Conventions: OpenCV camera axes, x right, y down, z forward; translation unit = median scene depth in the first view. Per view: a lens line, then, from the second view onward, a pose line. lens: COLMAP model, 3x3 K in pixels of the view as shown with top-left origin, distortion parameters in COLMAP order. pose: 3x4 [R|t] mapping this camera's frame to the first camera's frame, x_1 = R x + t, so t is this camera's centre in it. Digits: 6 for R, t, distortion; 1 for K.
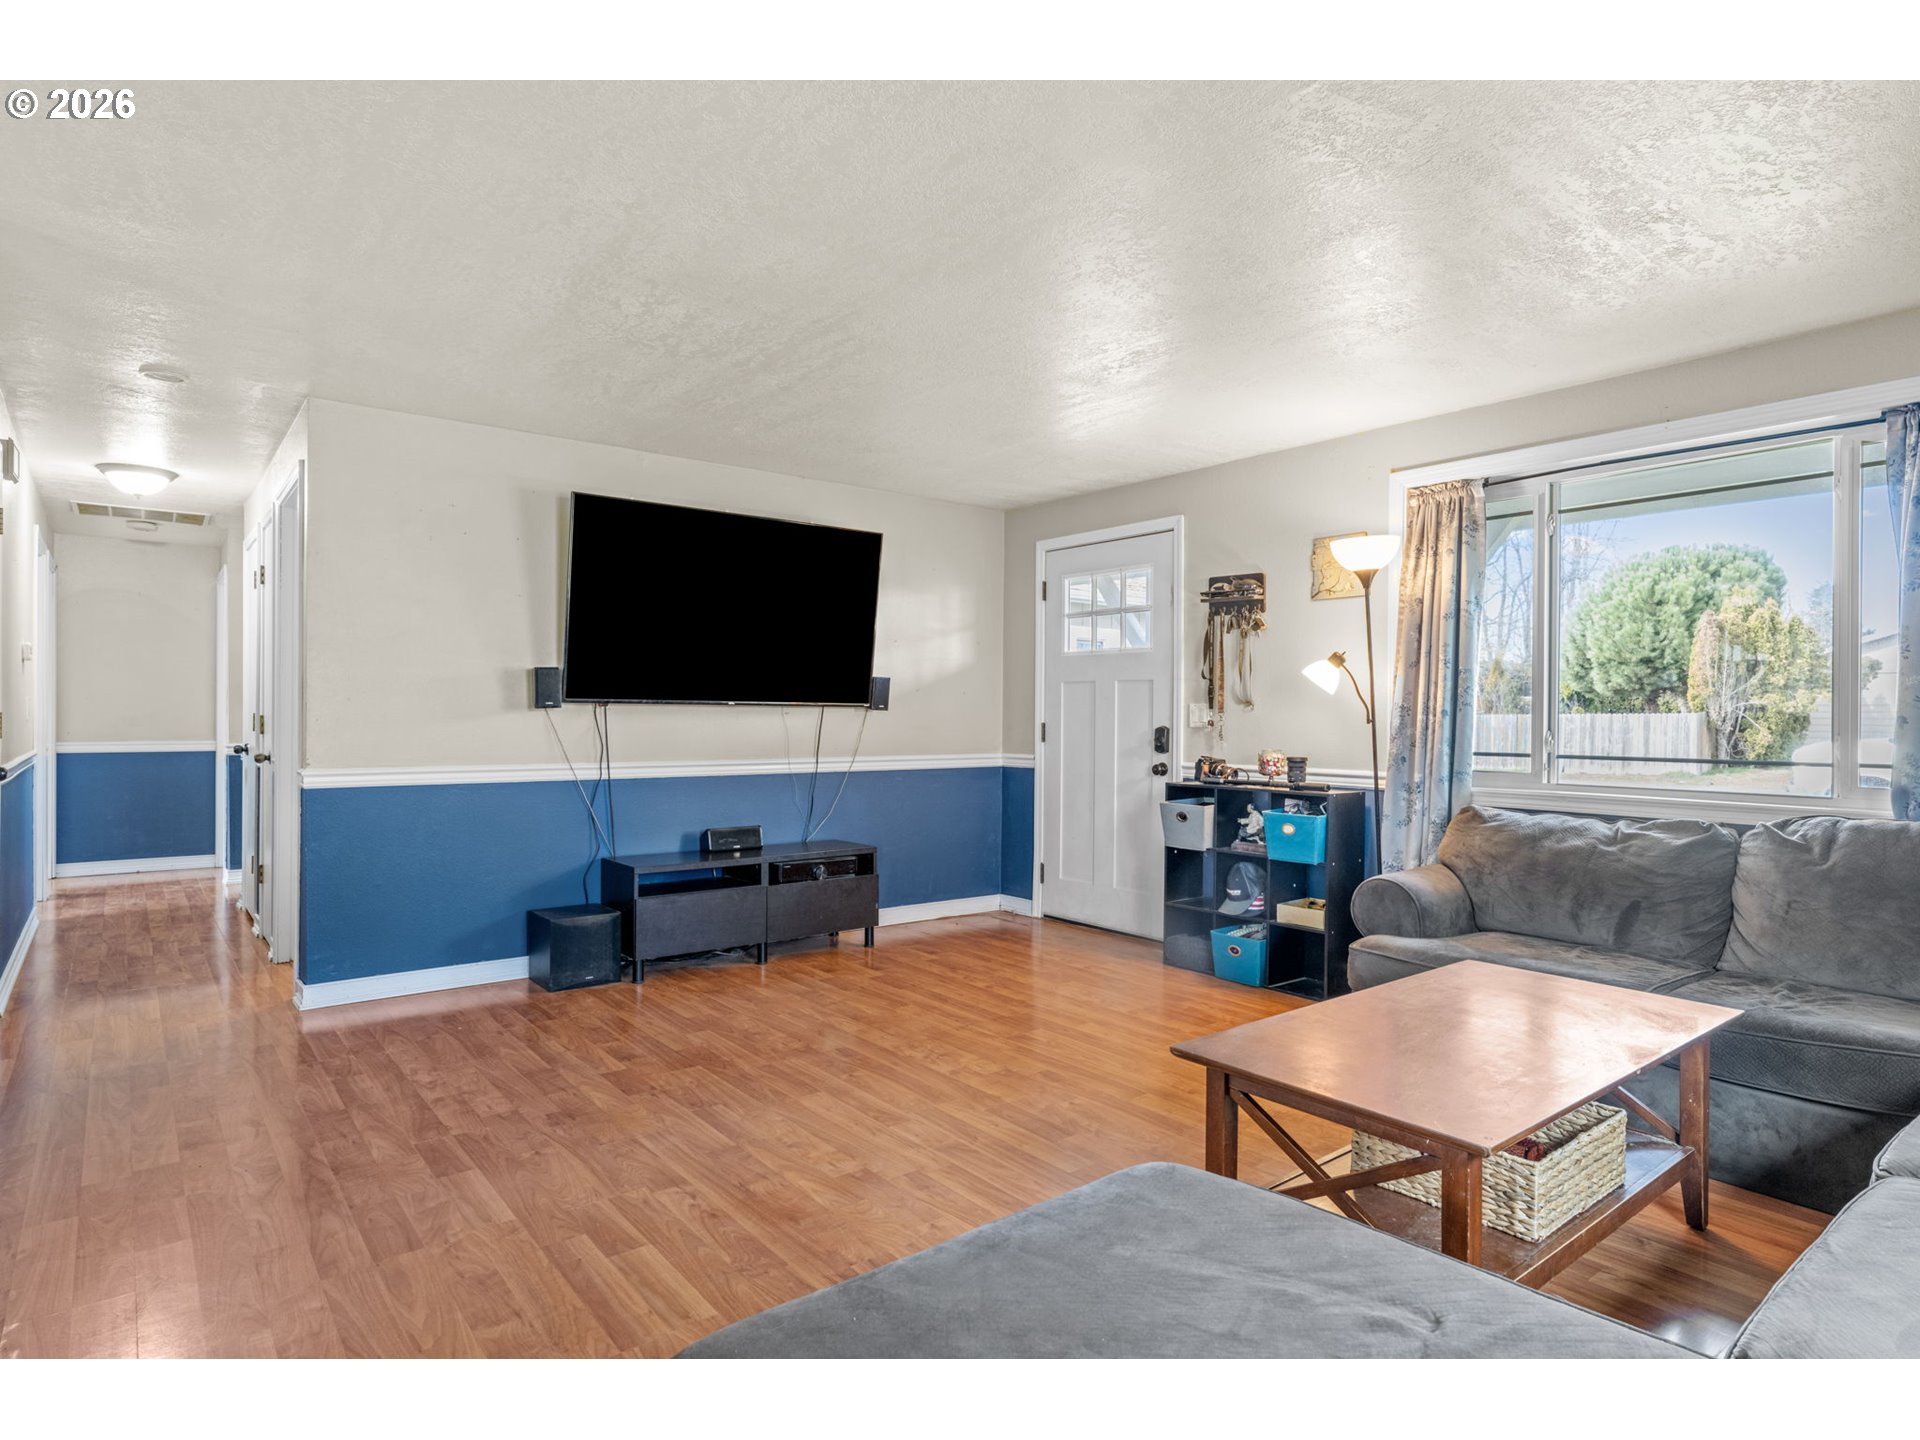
lens RADIAL K [[1010.9, 0, 950.5], [0, 1010.9, 721.9], [0, 0, 1]] dist [0.002355, 0.001386]
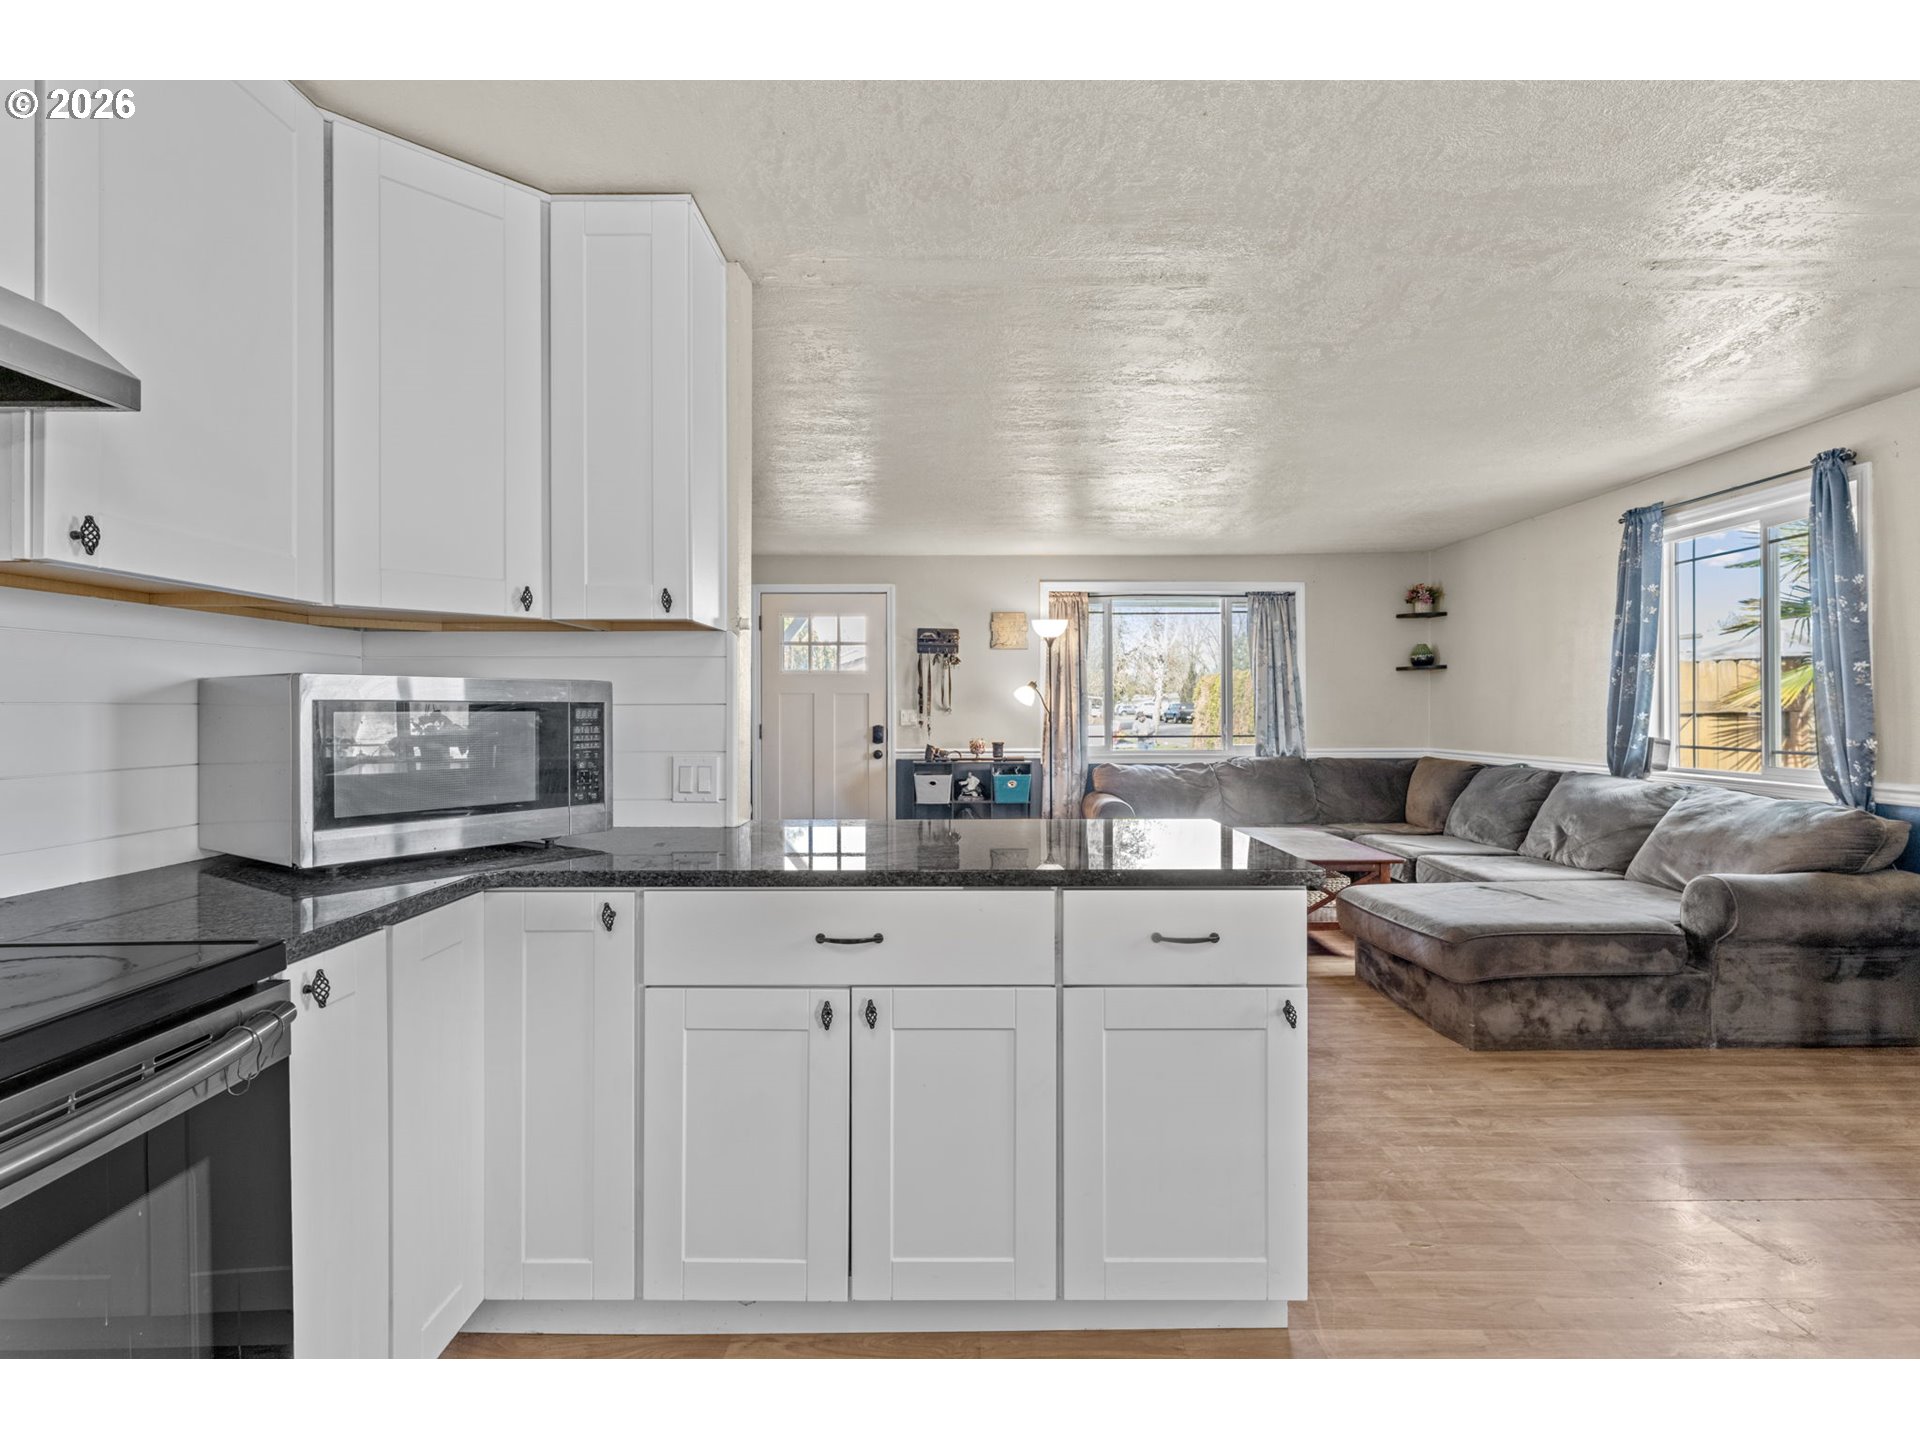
lens RADIAL K [[900.3, 0, 943.2], [0, 900.3, 720.4], [0, 0, 1]] dist [-0.001118, -0.000150]
pose [[0.640246, -0.017898, 0.767961, -0.820585], [0.011857, 0.999840, 0.013416, -0.021318], [-0.768078, 0.000516, 0.640356, 0.102248]]
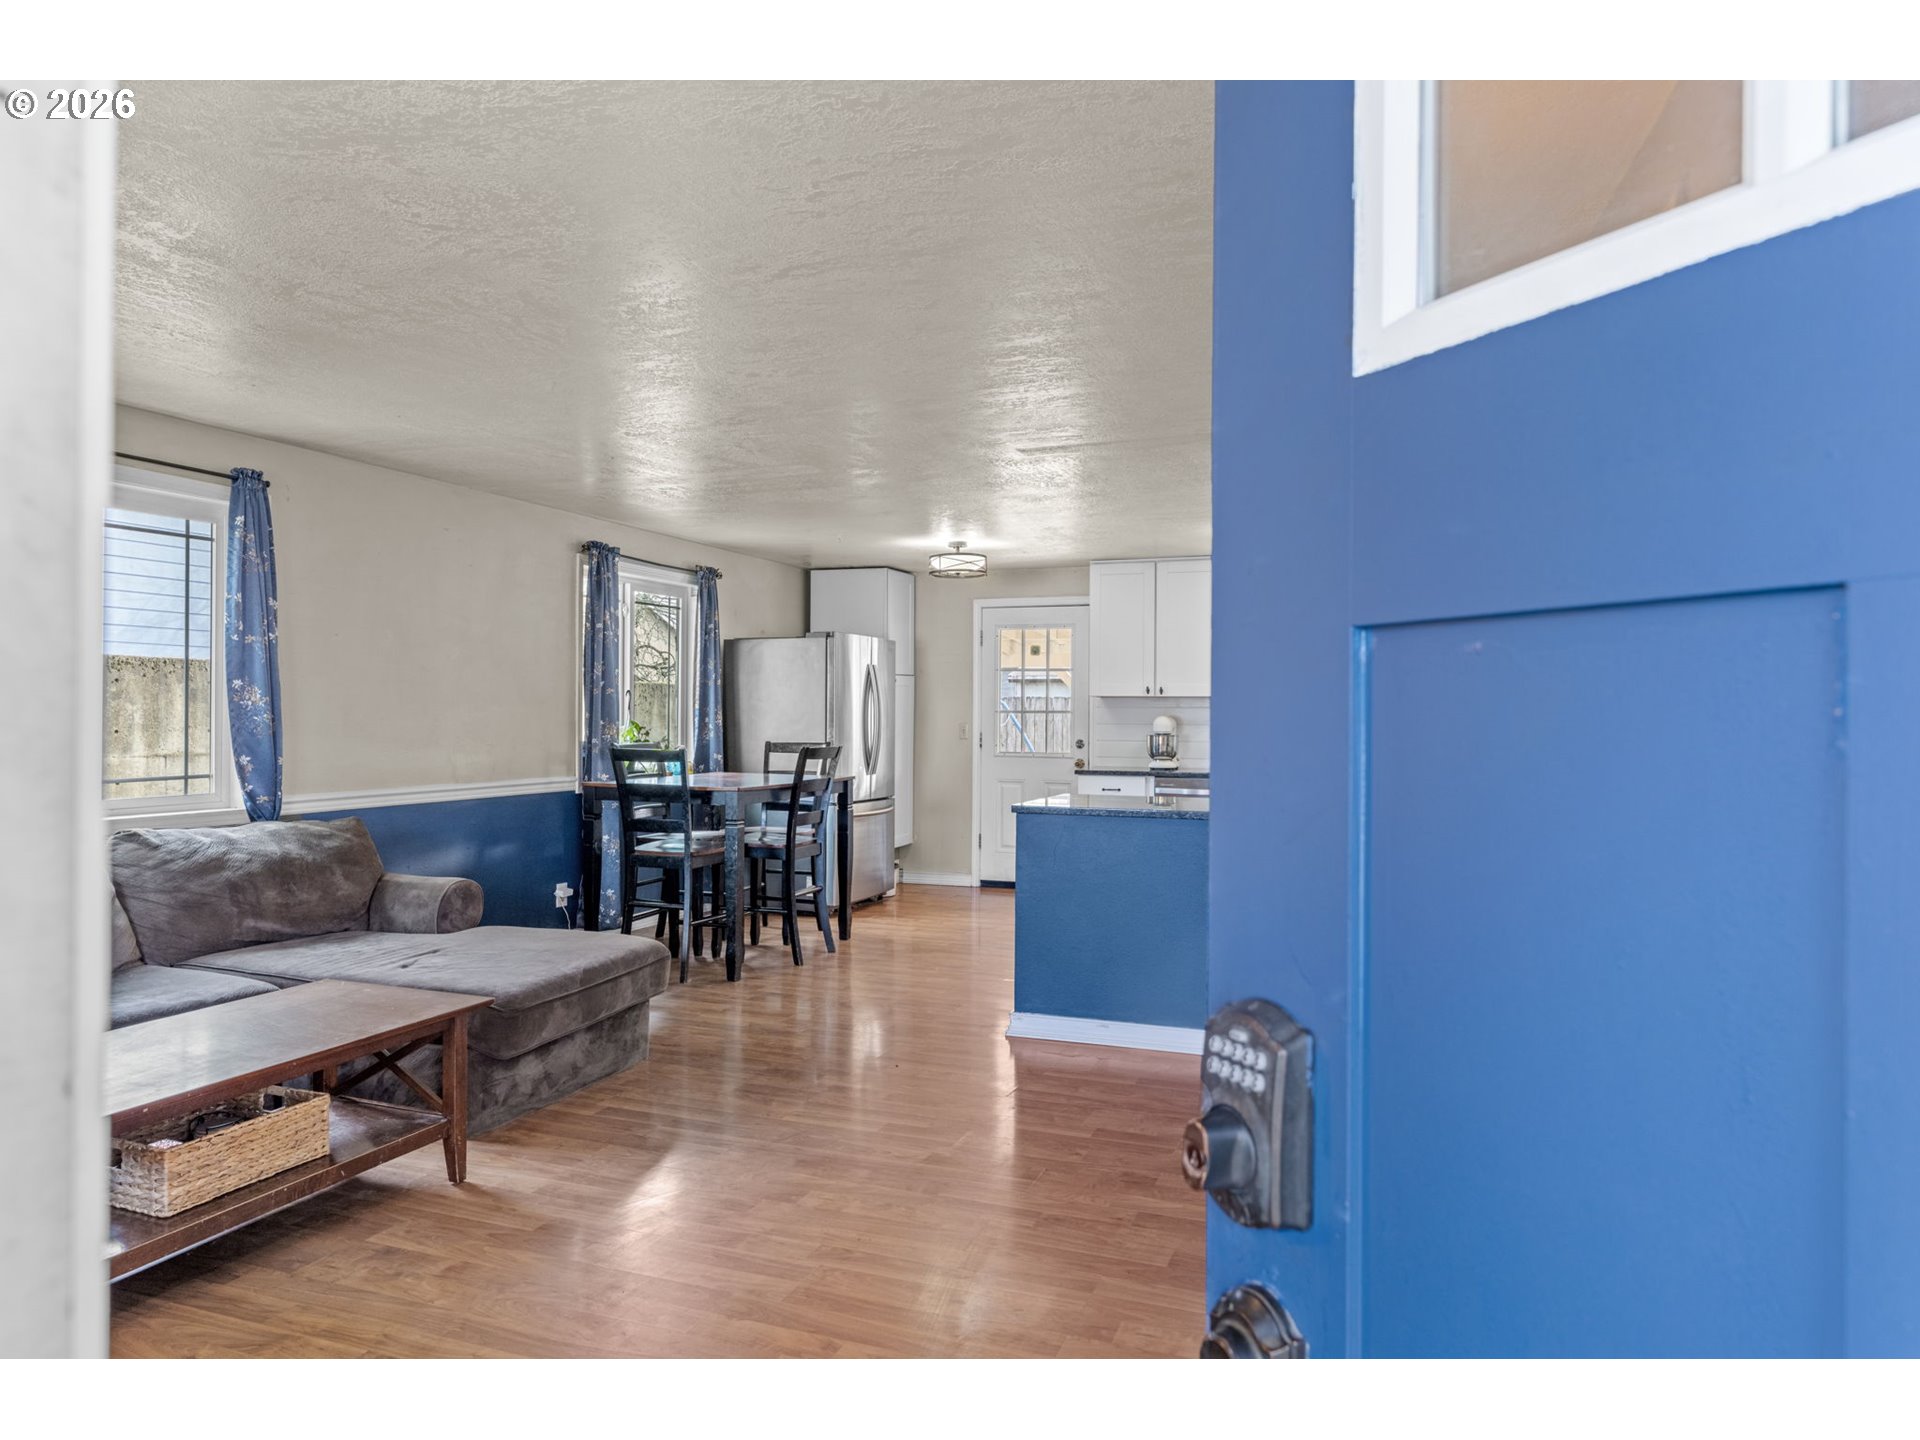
lens RADIAL K [[1248.5, 0, 956.3], [0, 1248.5, 716.0], [0, 0, 1]] dist [0.008488, 0.001611]
pose [[-0.861126, -0.013739, -0.508206, 0.233167], [-0.015542, 0.999879, -0.000695, -0.030609], [0.508154, 0.007300, -0.861235, 1.189372]]
